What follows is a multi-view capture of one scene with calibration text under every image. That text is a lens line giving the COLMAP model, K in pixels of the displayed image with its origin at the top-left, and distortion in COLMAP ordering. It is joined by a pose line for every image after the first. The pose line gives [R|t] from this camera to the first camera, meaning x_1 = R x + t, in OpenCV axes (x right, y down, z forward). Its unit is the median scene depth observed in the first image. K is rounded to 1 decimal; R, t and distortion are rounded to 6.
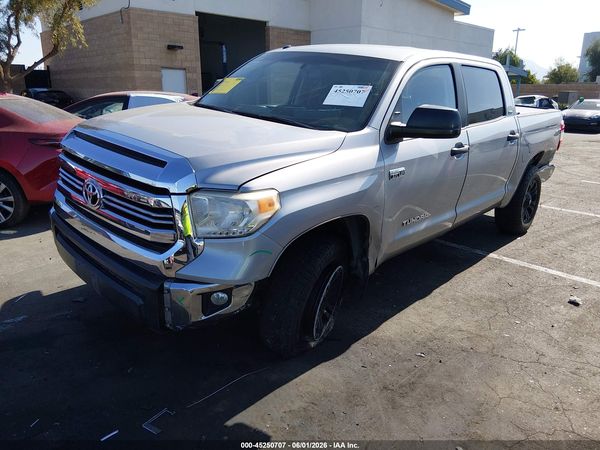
lens RADIAL K [[456.4, 0, 302.7], [0, 456.4, 227.4], [0, 0, 1]] dist [0.081760, -0.150735]
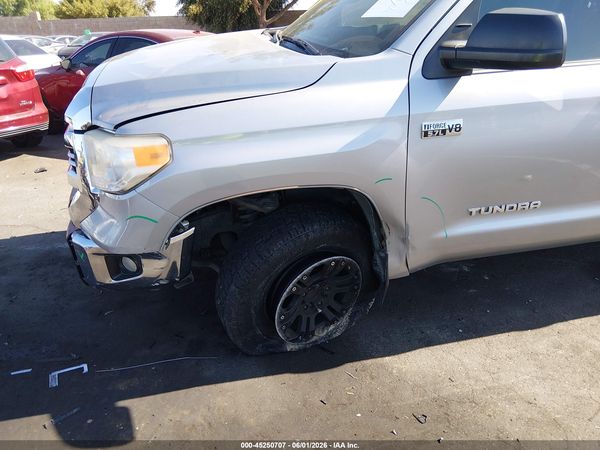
lens RADIAL K [[456.4, 0, 302.7], [0, 456.4, 227.4], [0, 0, 1]] dist [0.081760, -0.150735]
pose [[0.827105, 0.188889, -0.529356, 0.417124], [-0.125200, 0.980090, 0.154103, -0.063618], [0.547925, -0.061184, 0.834287, 0.396685]]
